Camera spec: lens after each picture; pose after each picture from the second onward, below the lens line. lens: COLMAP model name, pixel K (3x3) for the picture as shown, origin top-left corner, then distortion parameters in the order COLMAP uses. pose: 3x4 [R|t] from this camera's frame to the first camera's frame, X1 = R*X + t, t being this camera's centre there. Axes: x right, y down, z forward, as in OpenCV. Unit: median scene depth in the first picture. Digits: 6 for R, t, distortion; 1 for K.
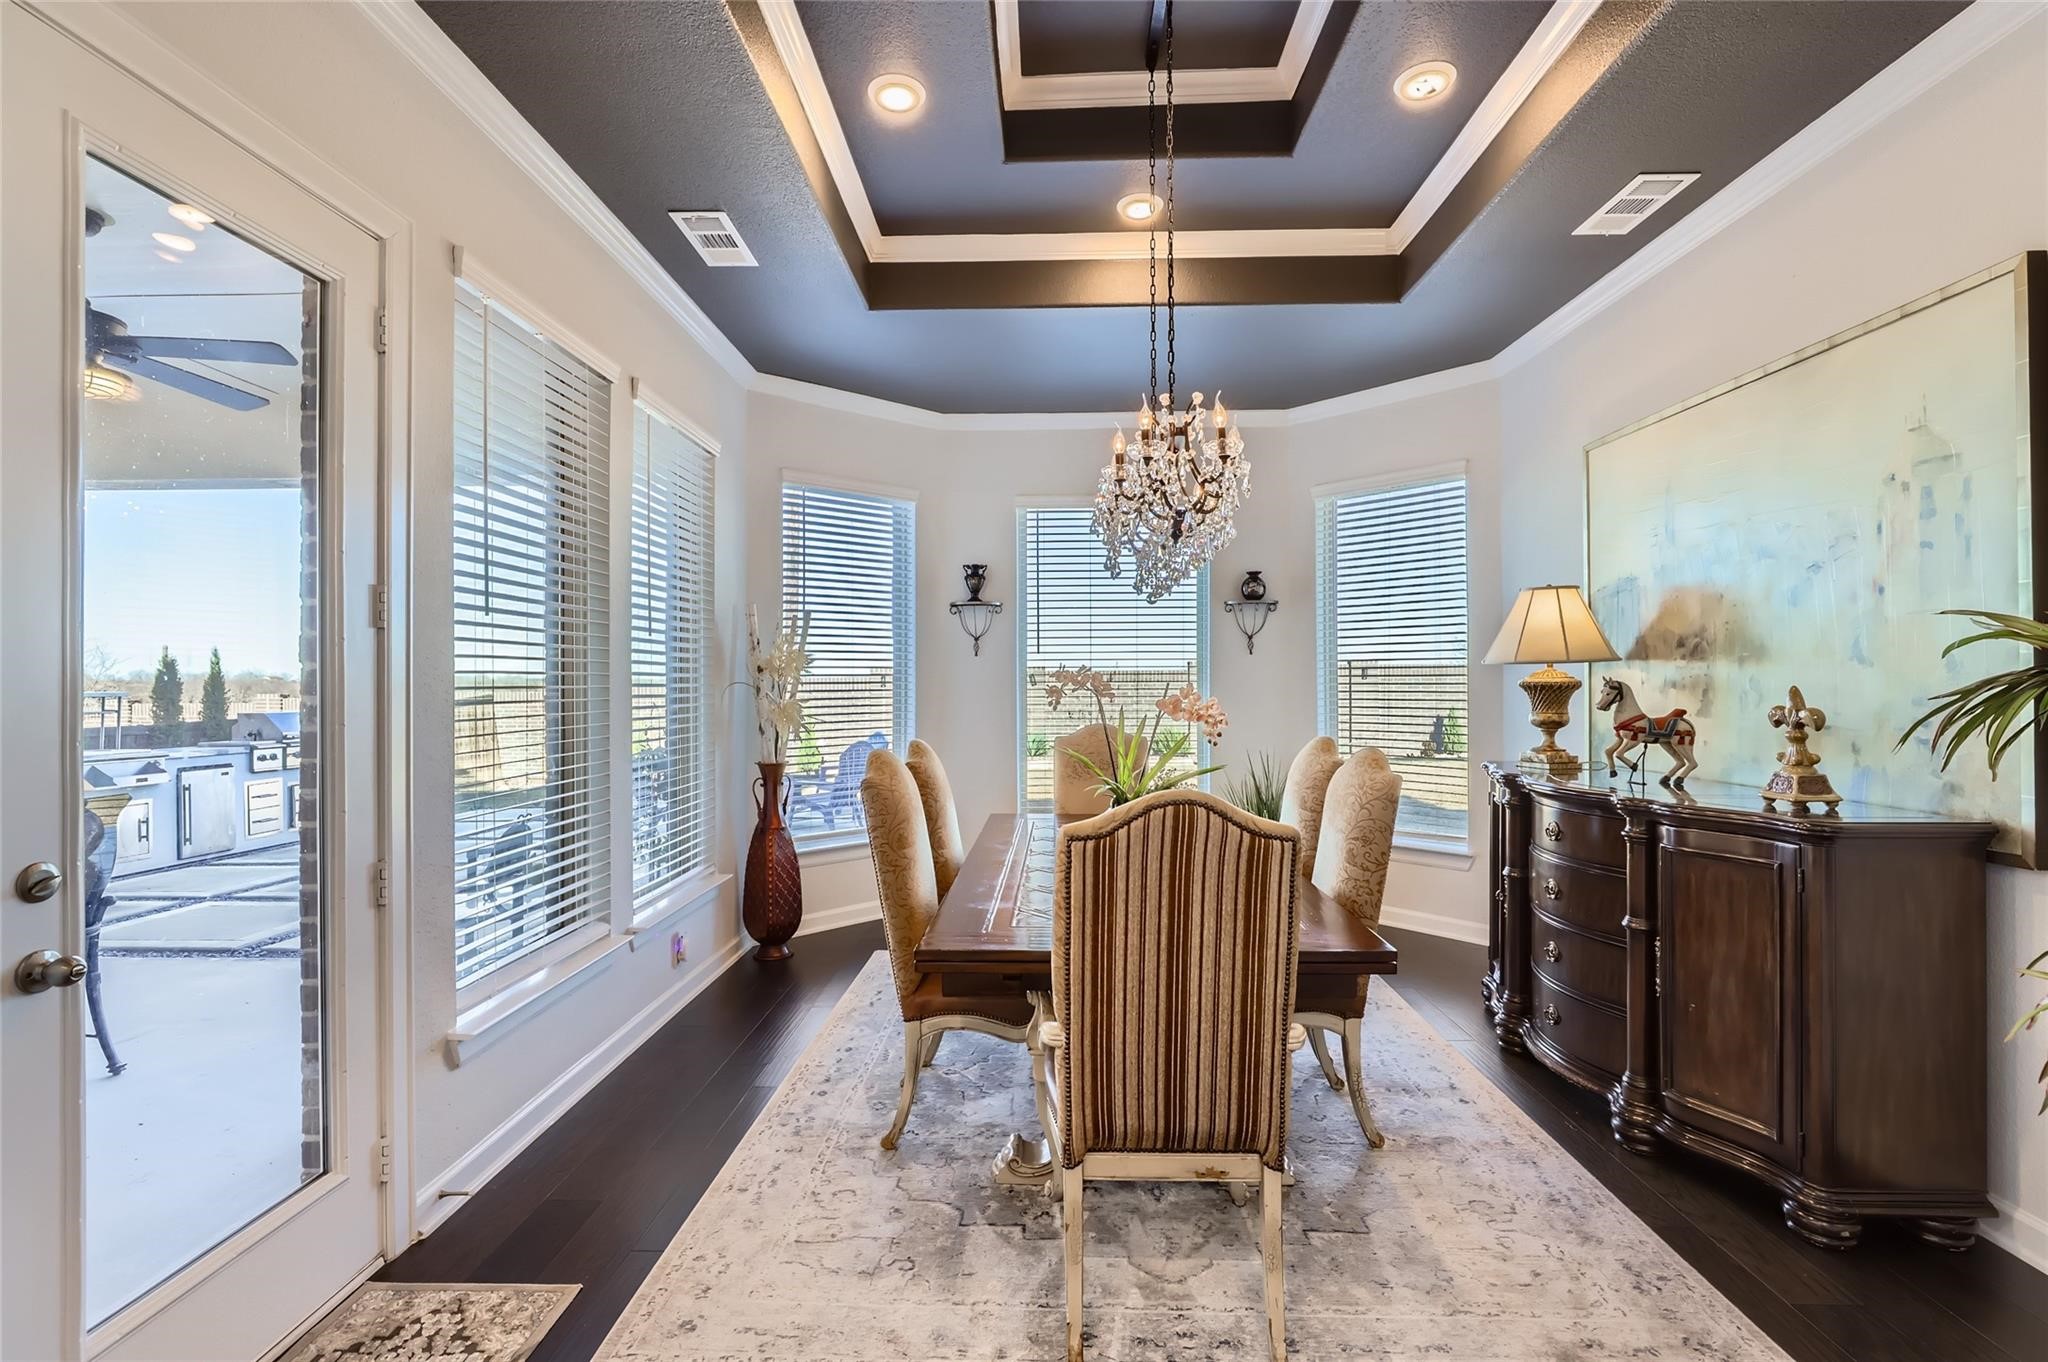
lens RADIAL K [[930.6, 0, 1024.0], [0, 930.6, 681.0], [0, 0, 1]] dist [-0.003376, -0.000396]
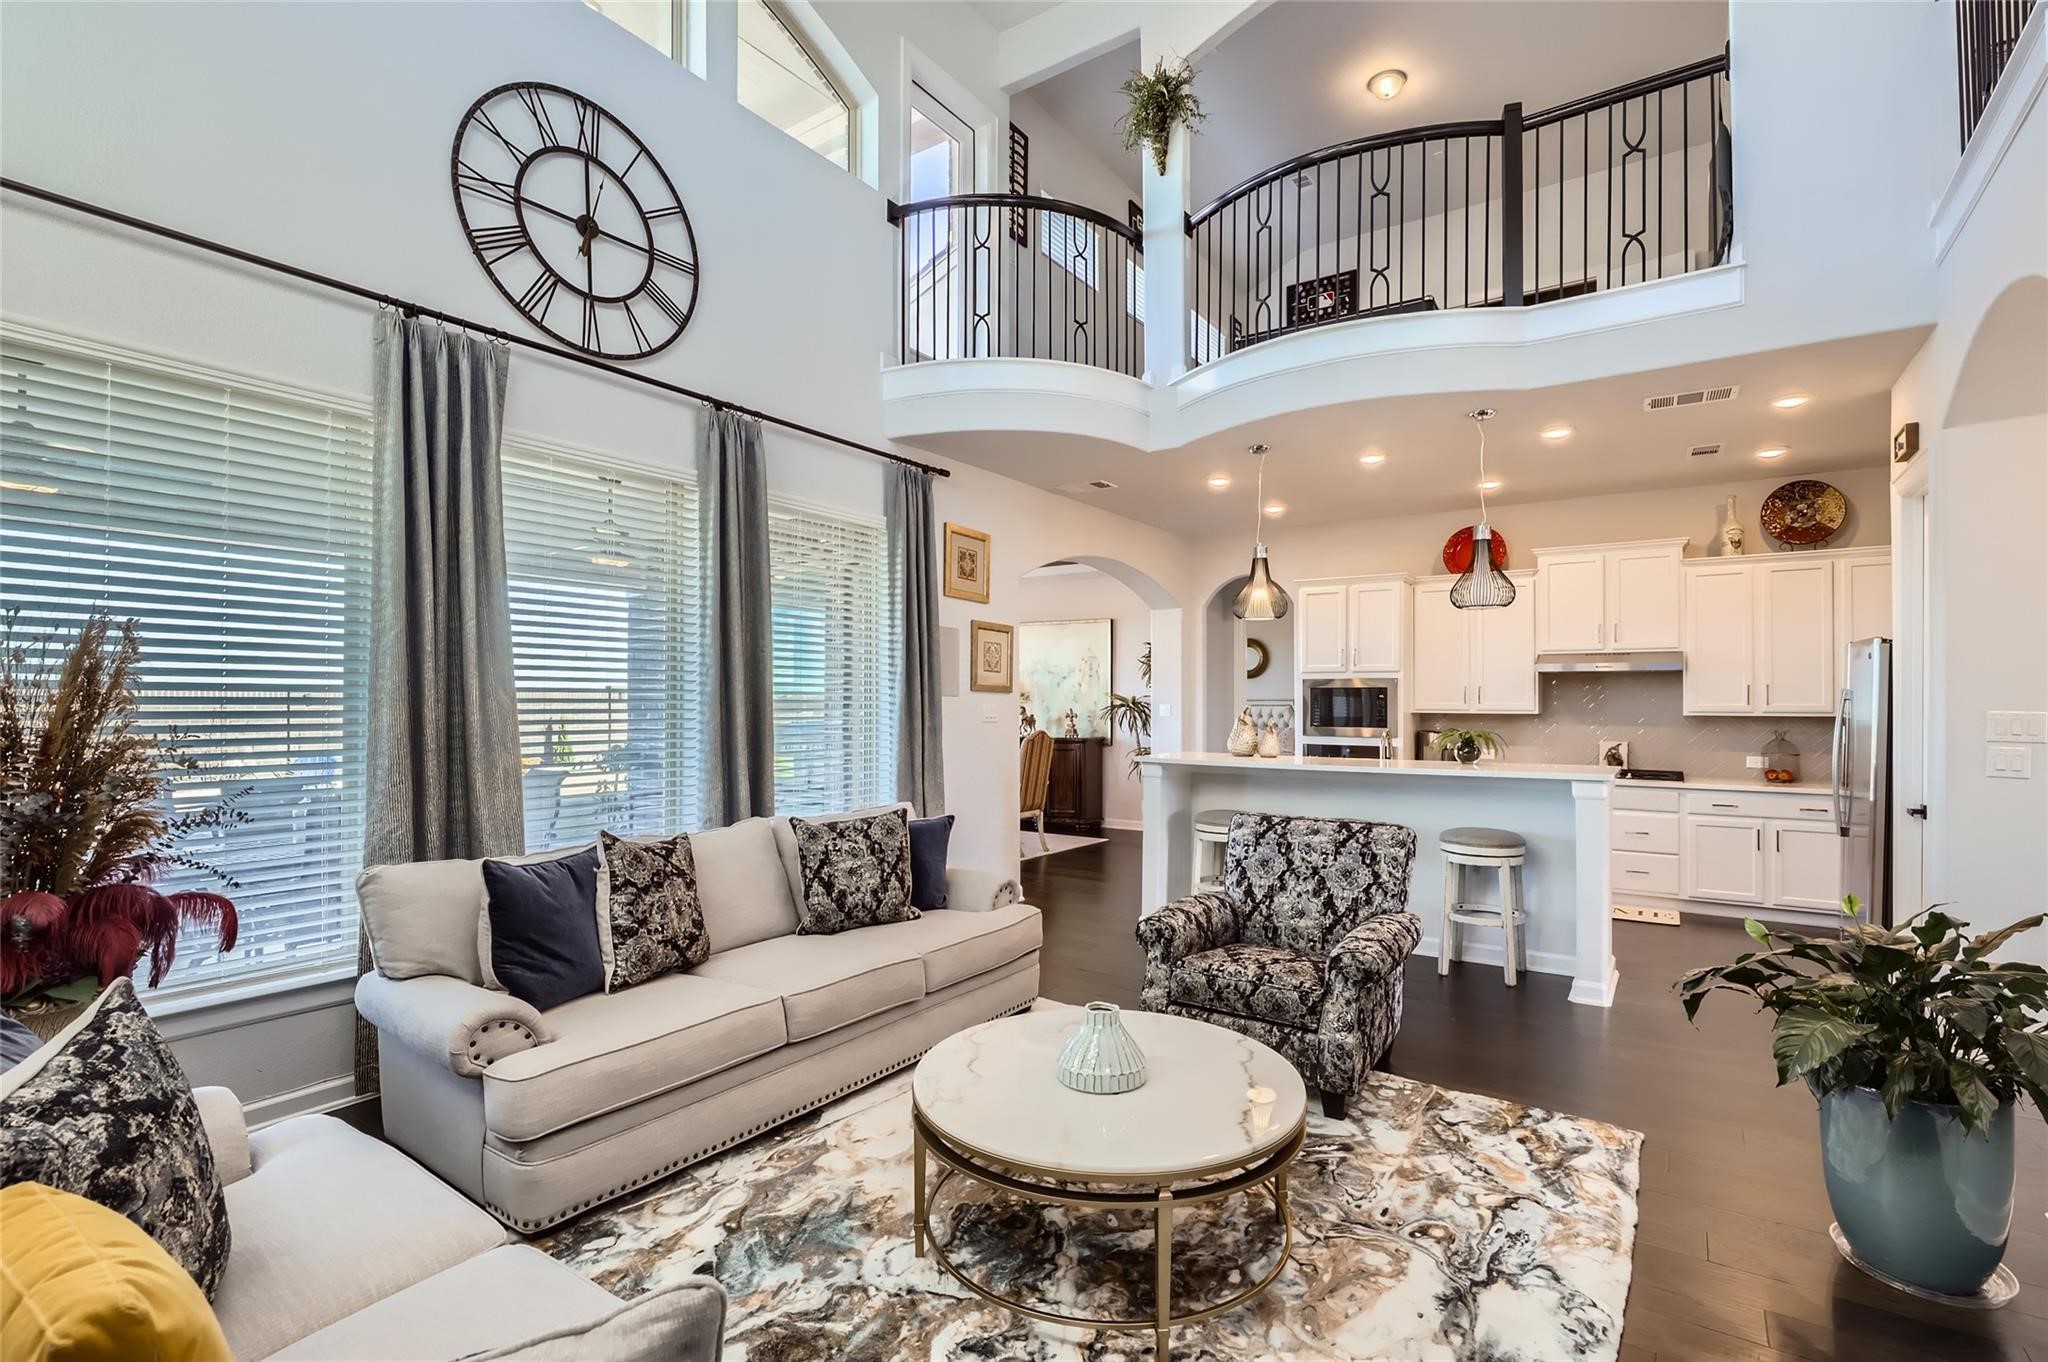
lens RADIAL K [[942.5, 0, 1022.9], [0, 942.5, 694.4], [0, 0, 1]] dist [-0.002850, -0.000350]
pose [[0.552190, 0.011385, 0.833640, -2.058743], [-0.006029, 0.999935, -0.009662, -0.010084], [-0.833696, 0.000309, 0.552223, -0.846030]]
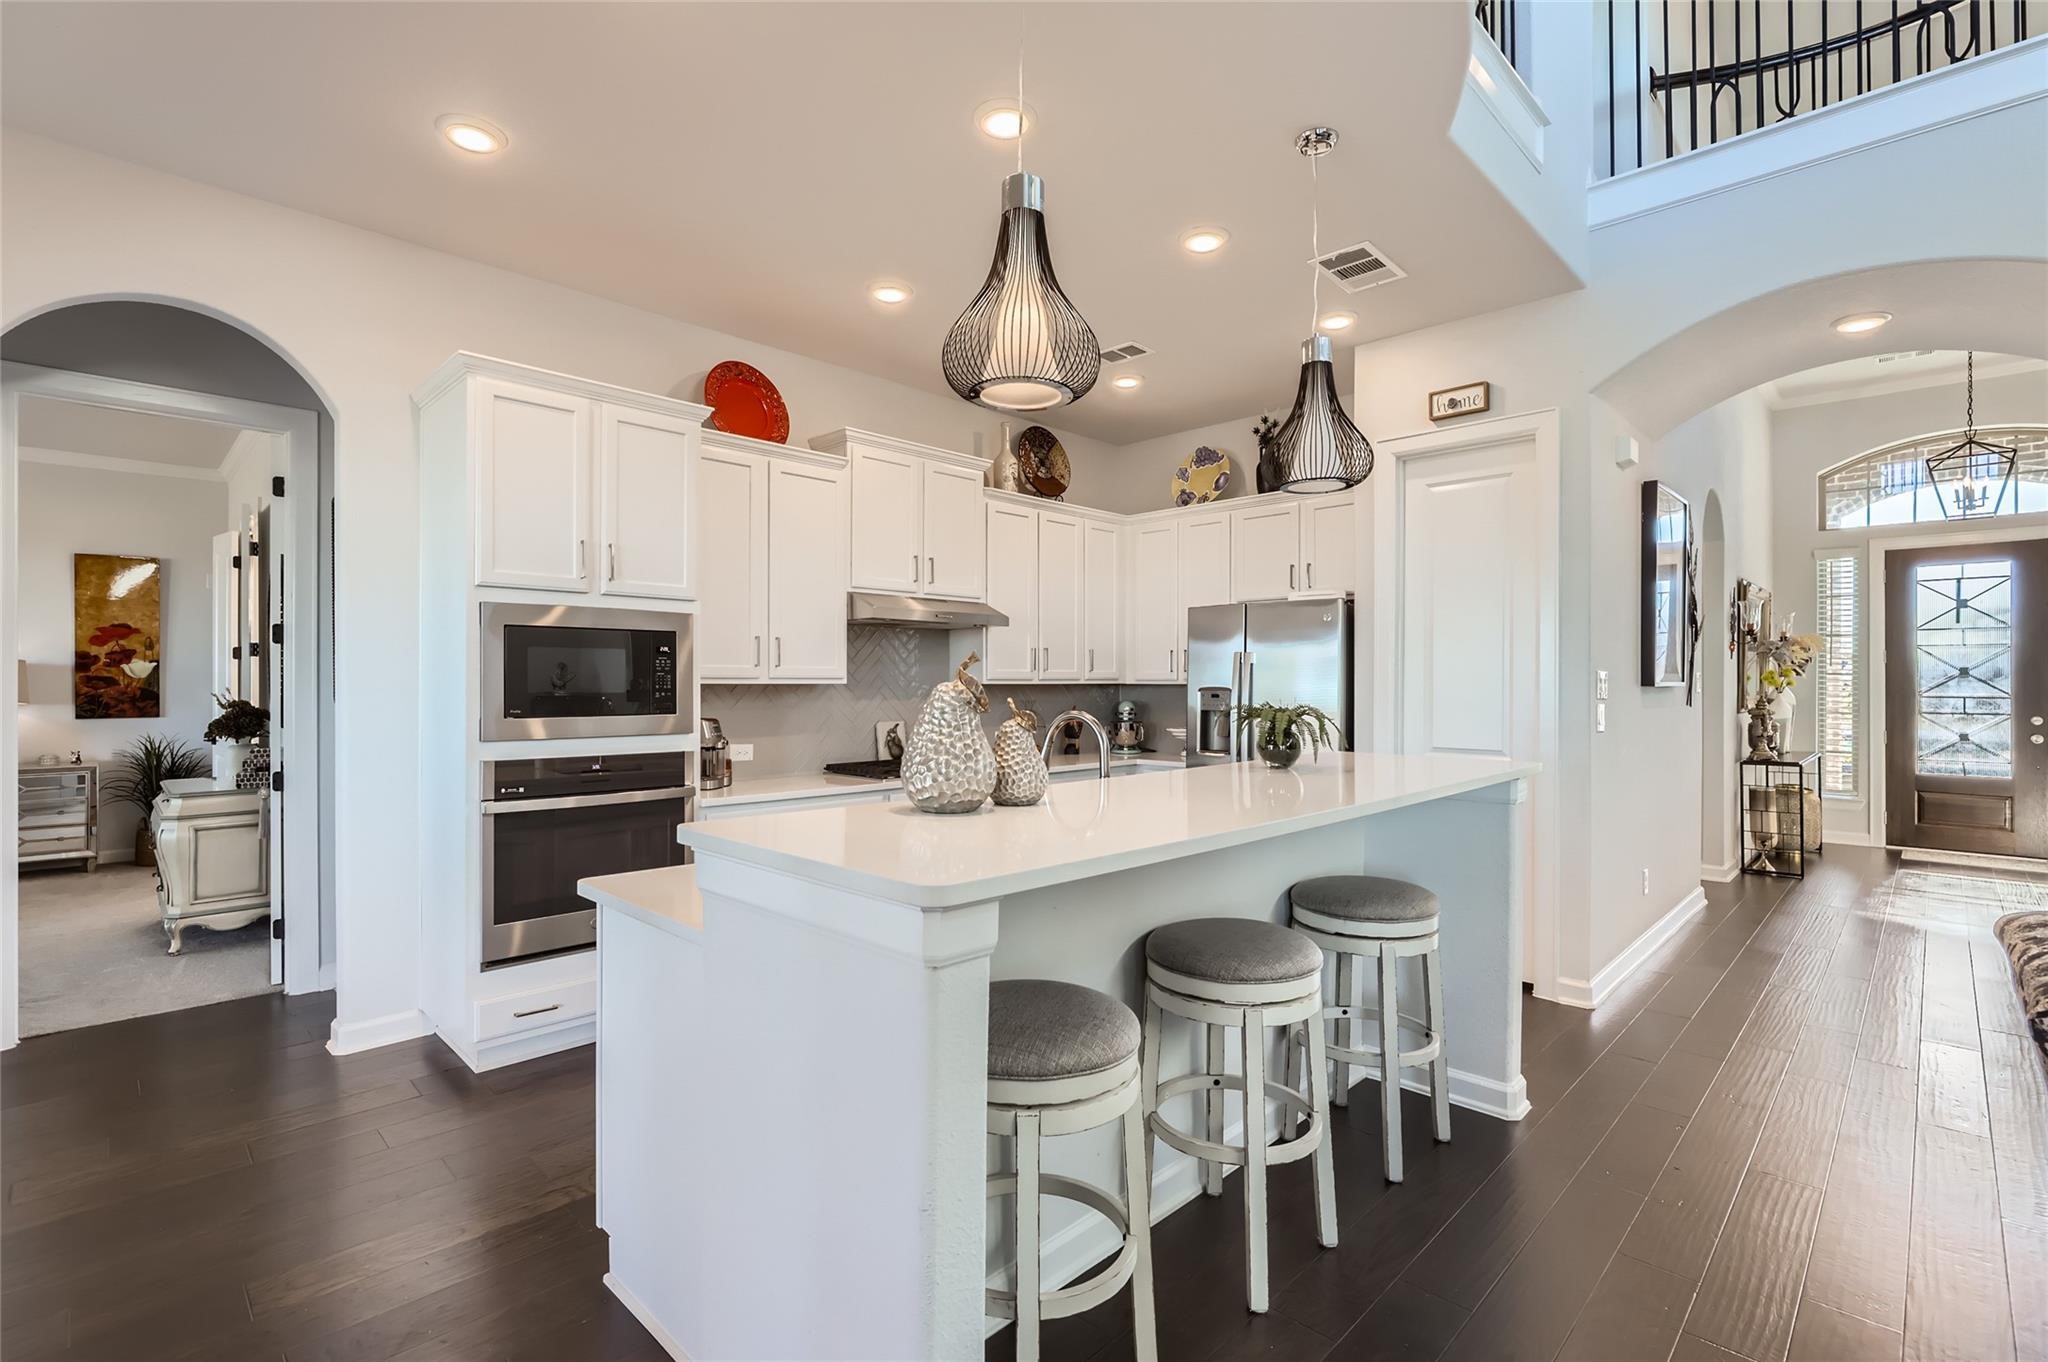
lens RADIAL K [[930.6, 0, 1024.0], [0, 930.6, 681.0], [0, 0, 1]] dist [-0.003376, -0.000396]
pose [[-0.729646, 0.008889, 0.683768, -0.790986], [0.003955, 0.999954, -0.008779, 0.014614], [-0.683814, -0.003701, -0.729647, 0.149615]]
